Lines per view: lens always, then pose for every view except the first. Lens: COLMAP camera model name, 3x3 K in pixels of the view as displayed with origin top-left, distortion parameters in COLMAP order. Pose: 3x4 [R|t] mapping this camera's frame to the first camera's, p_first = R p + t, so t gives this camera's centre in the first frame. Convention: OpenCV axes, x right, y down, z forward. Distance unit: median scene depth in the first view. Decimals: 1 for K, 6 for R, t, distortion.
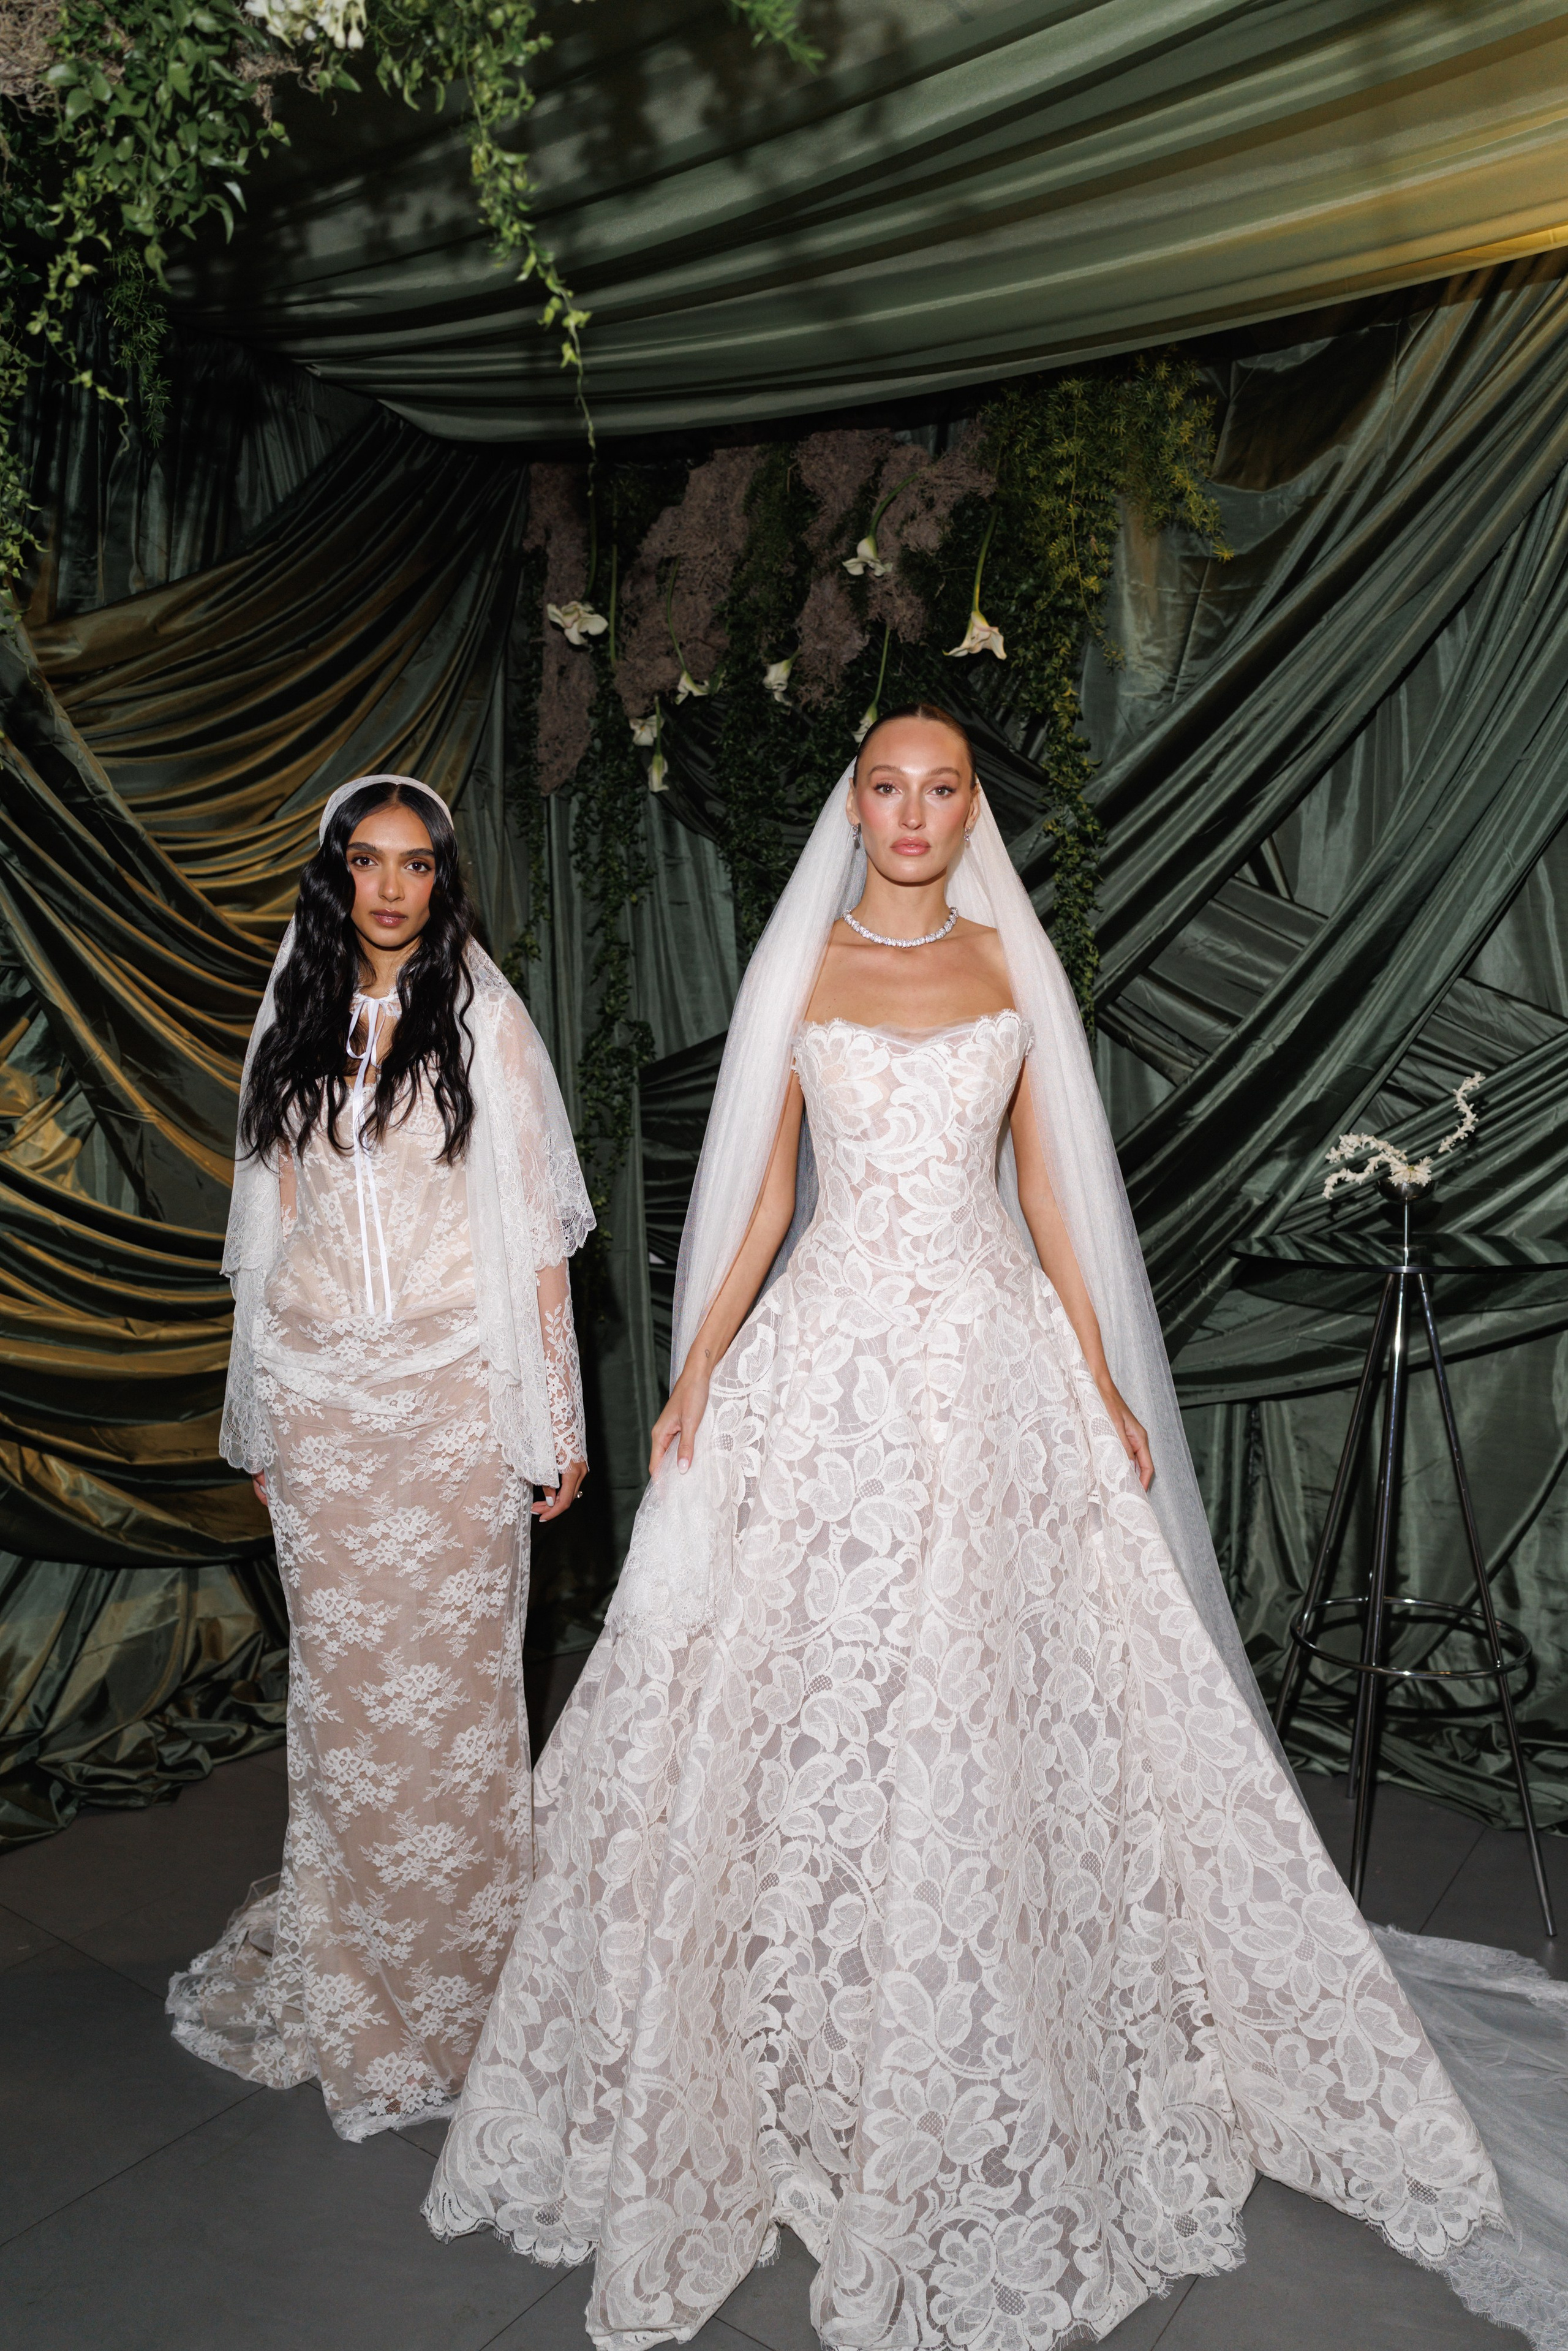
lens RADIAL K [[1594.2, 0, 831.8], [0, 1594.2, 1177.8], [0, 0, 1]] dist [-0.000067, 0.000820]
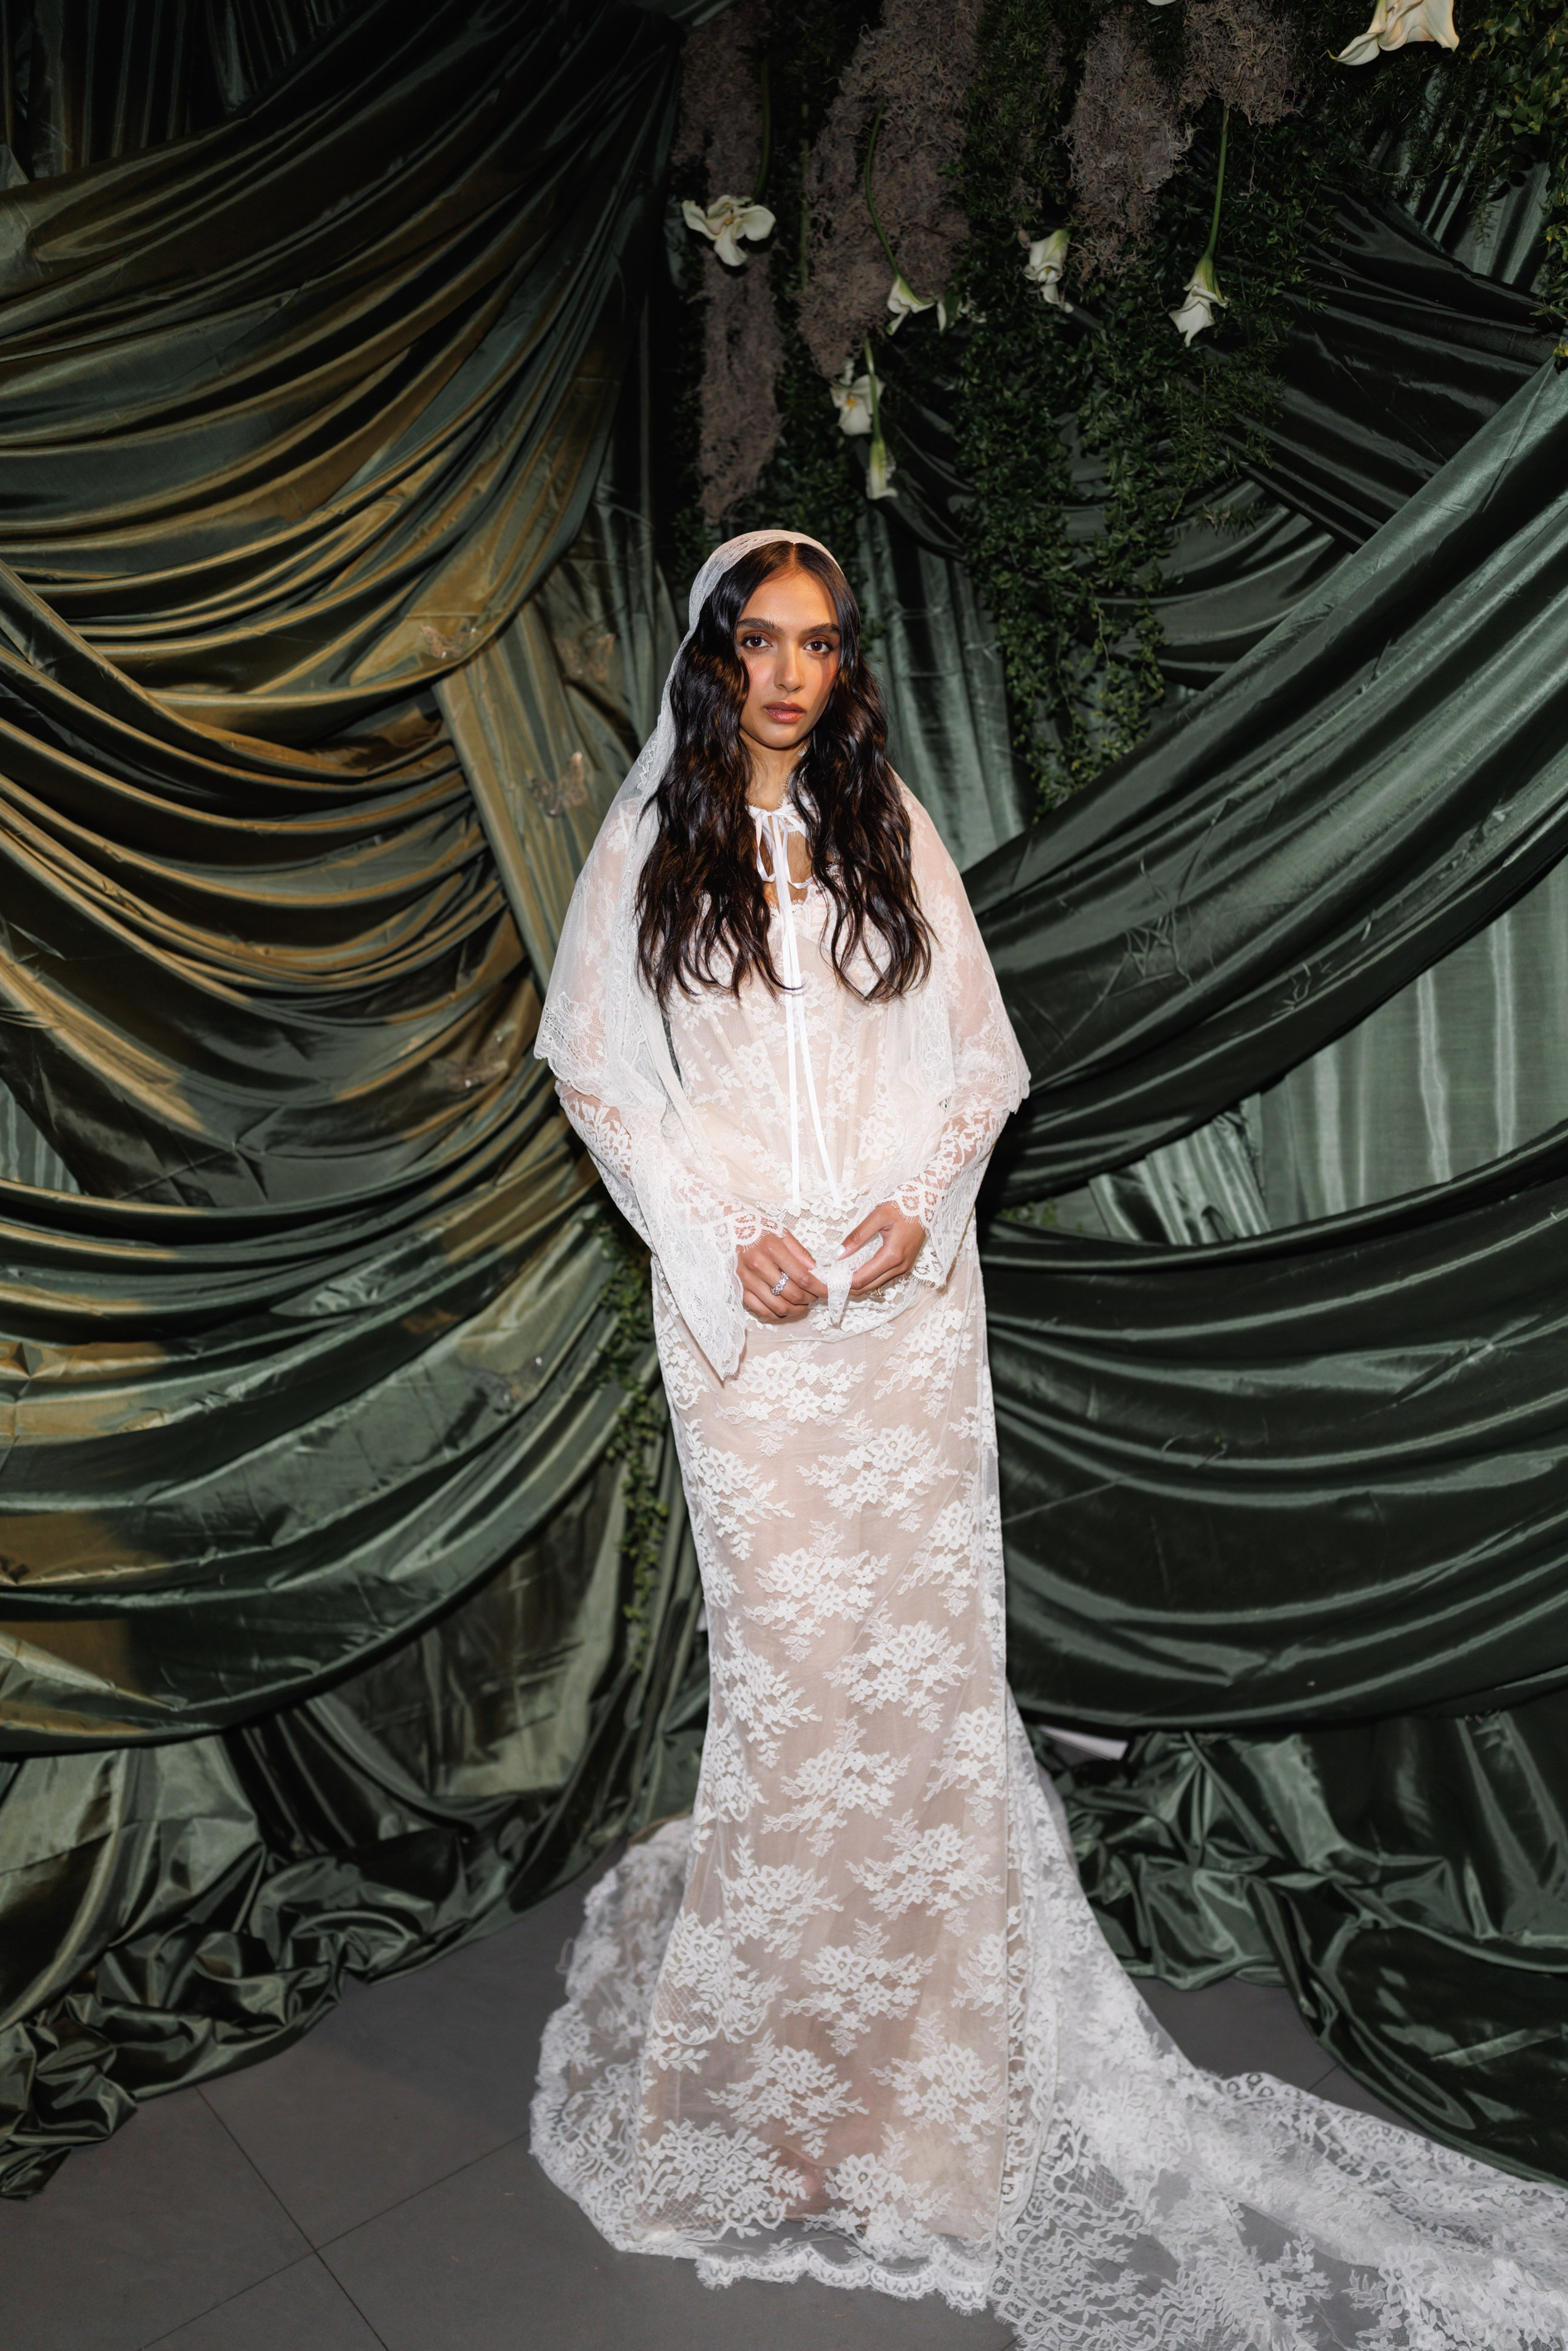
lens RADIAL K [[1597.6, 0, 853.8], [0, 1597.6, 1040.0], [0, 0, 1]] dist [0.005428, 0.000845]
pose [[0.970860, -0.040787, -0.236150, 0.030232], [0.031024, 0.998509, -0.044911, 0.006329], [0.237630, 0.036276, 0.970678, 0.468749]]
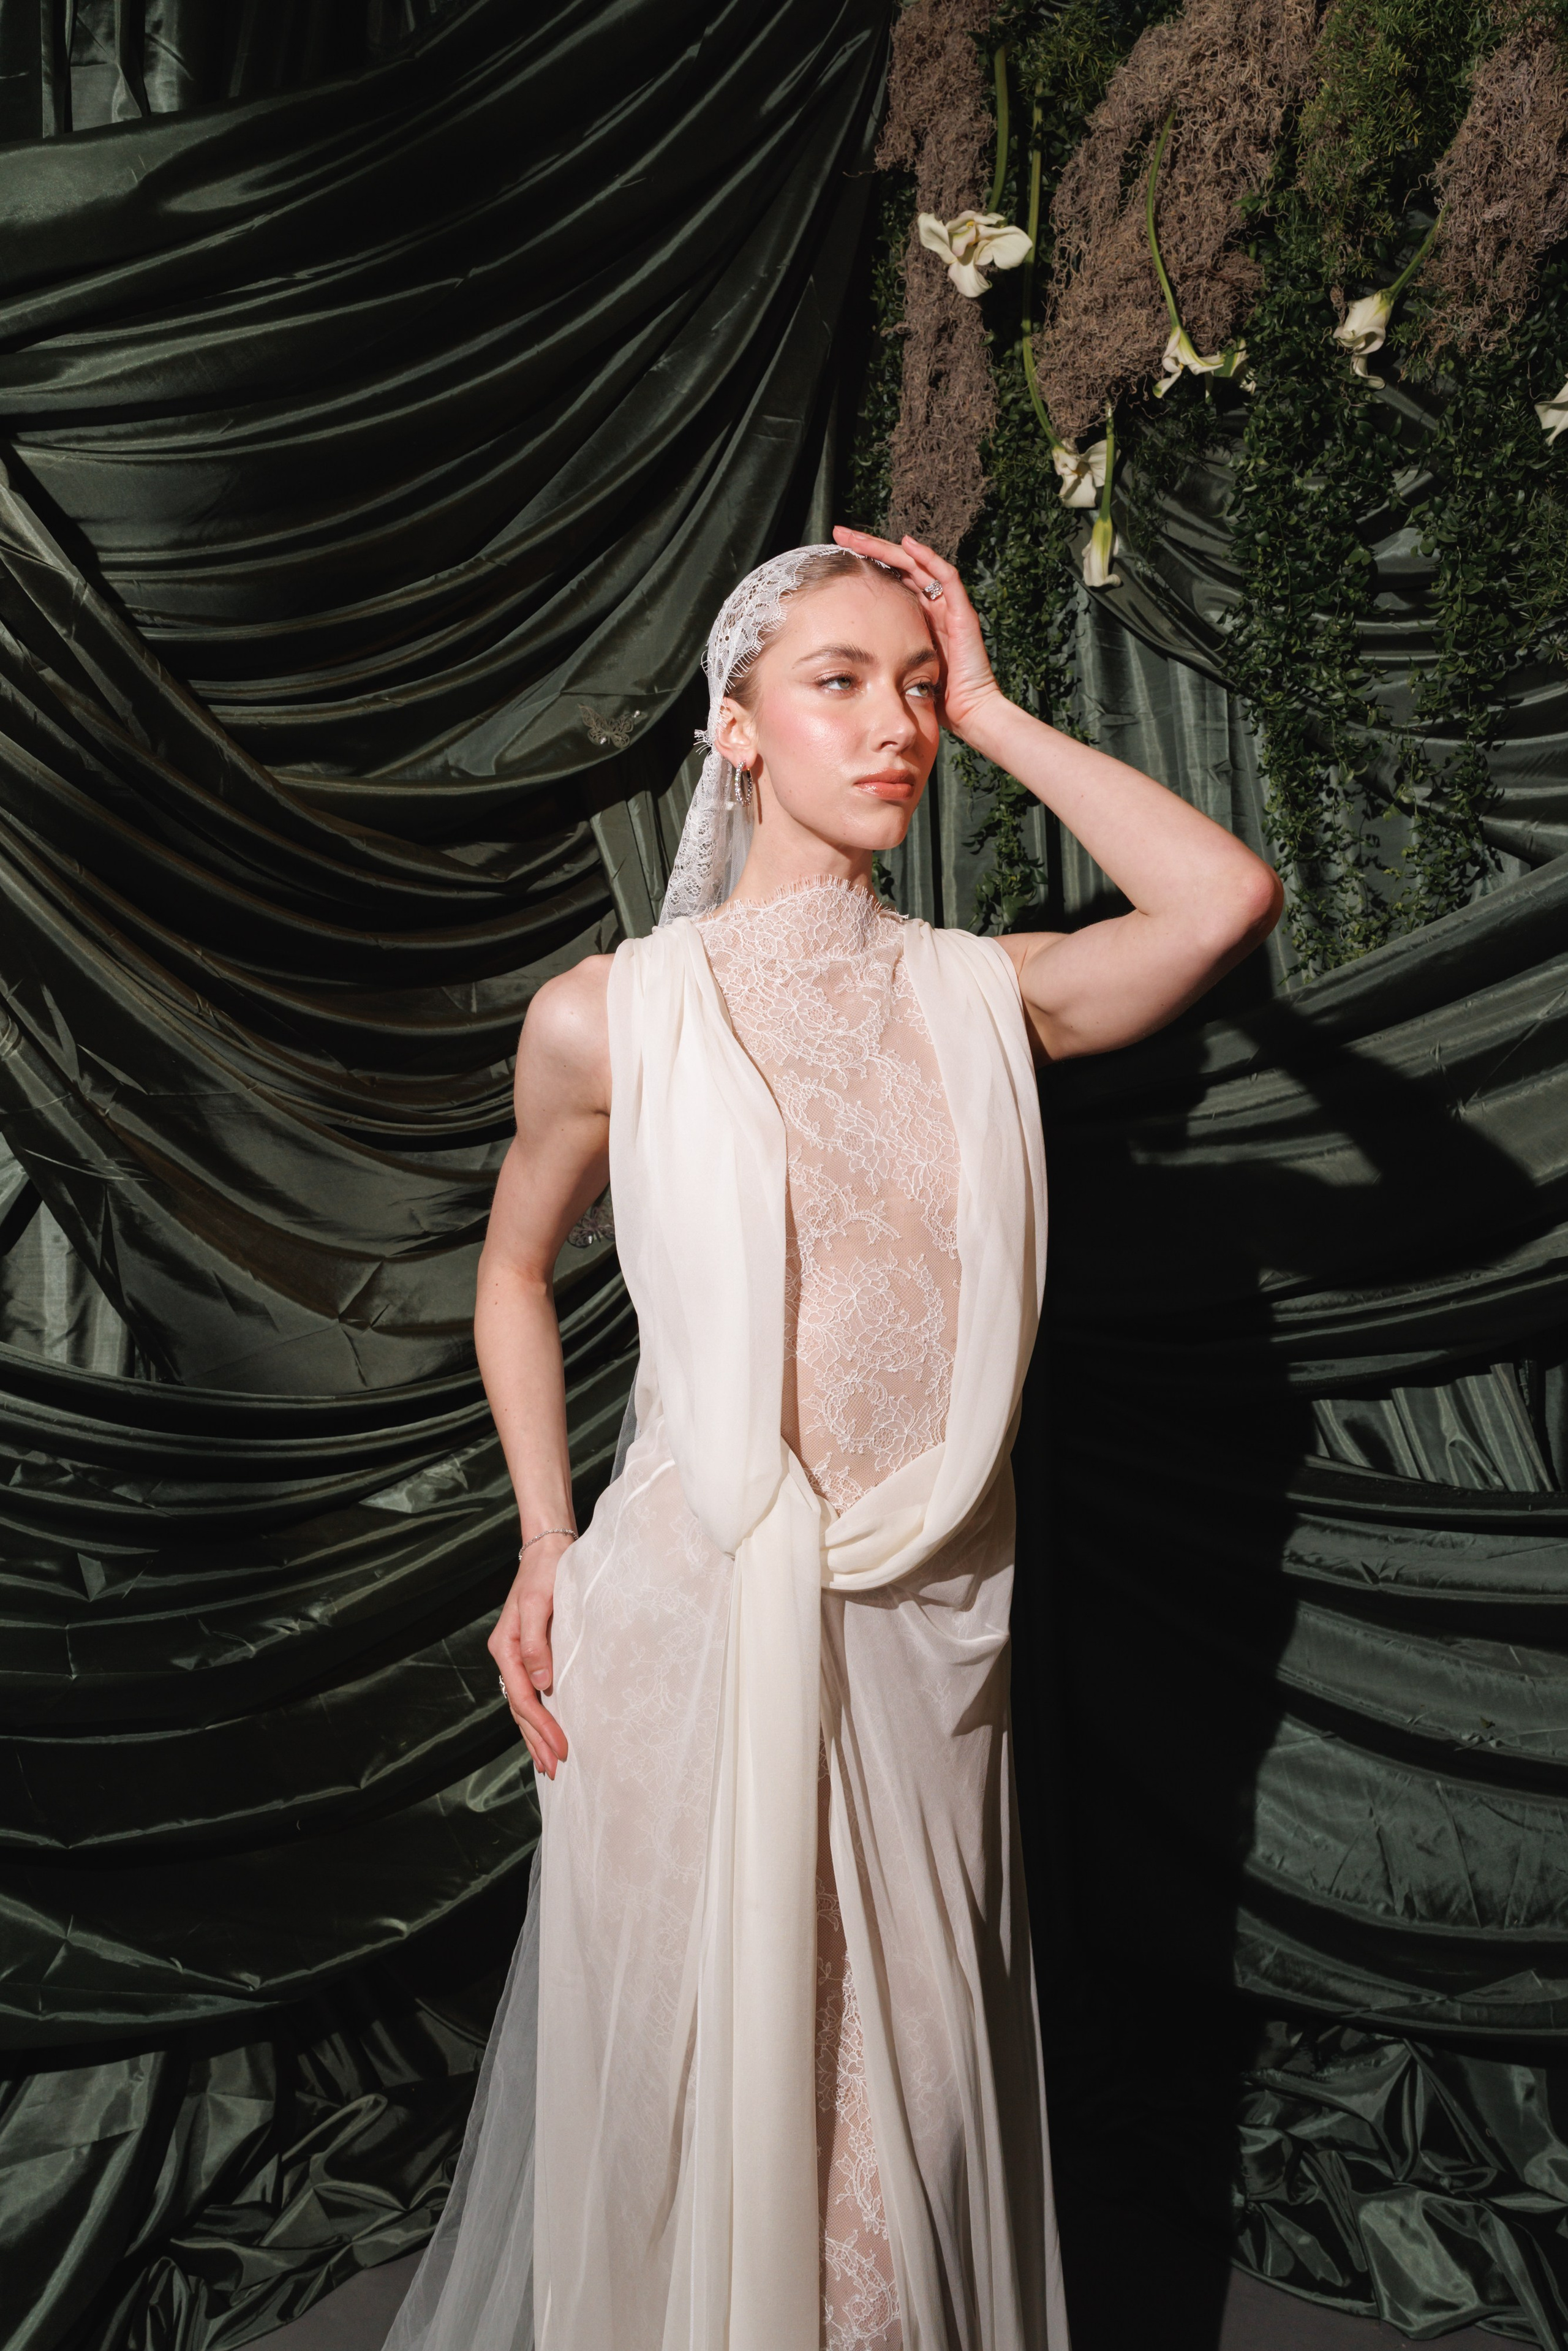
lens RADIAL K [[1595.6, 0, 830.6], [0, 1595.6, 1168.3], [0, 0, 1]] dist [-0.001520, -0.003655]
pose [[0.979588, 0.034178, -0.198090, -0.104574], [-0.033310, 0.999415, 0.007713, -0.051308], [0.198237, -0.000958, 0.980154, 0.542962]]
